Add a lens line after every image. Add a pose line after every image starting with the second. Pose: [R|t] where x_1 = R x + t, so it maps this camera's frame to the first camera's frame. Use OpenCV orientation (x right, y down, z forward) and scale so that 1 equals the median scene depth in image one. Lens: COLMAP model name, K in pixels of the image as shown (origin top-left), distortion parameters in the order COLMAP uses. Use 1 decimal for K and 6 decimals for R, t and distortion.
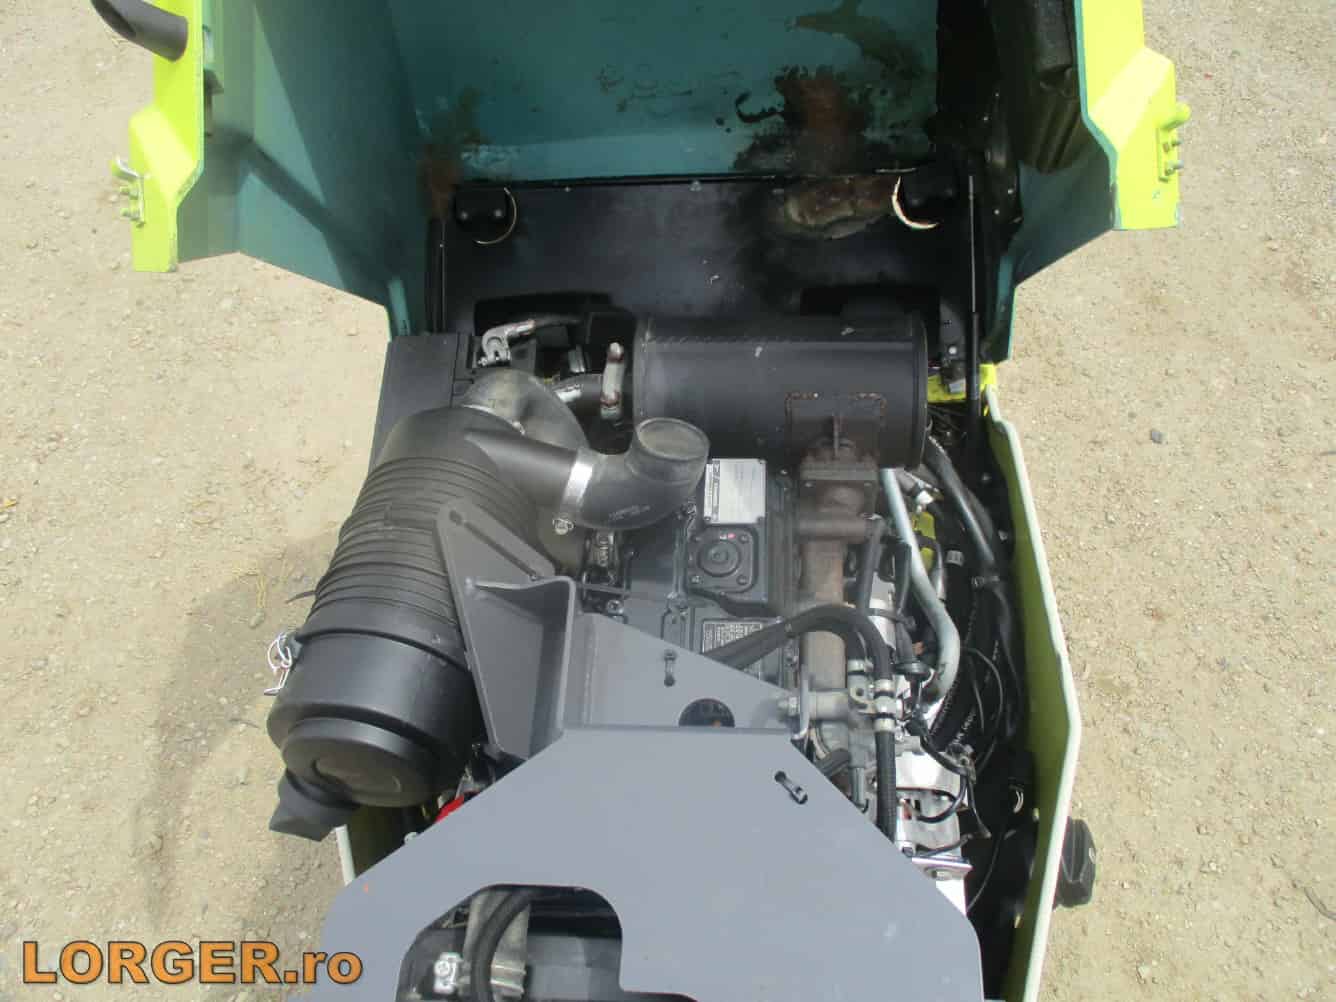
lens RADIAL K [[1144.2, 0, 673.4], [0, 1144.2, 498.6], [0, 0, 1]] dist [-0.049044, 0.037808]
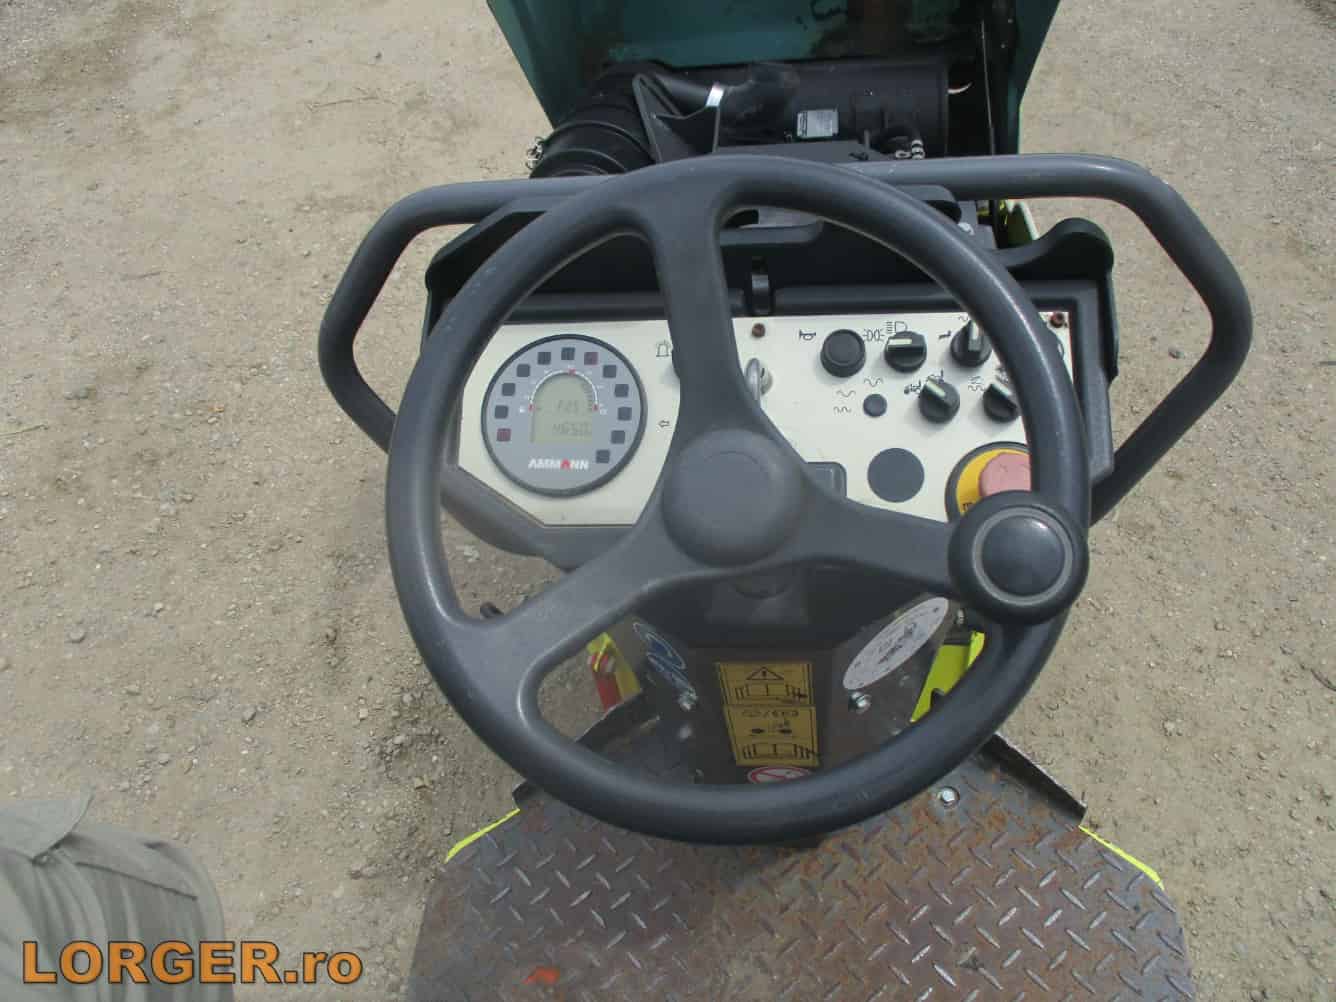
lens RADIAL K [[1144.2, 0, 679.1], [0, 1144.2, 507.6], [0, 0, 1]] dist [-0.049044, 0.037808]
pose [[0.997541, 0.006635, -0.069776, -0.002988], [-0.018253, 0.985752, -0.167210, 0.346150], [0.067672, 0.168072, 0.983449, -0.181057]]
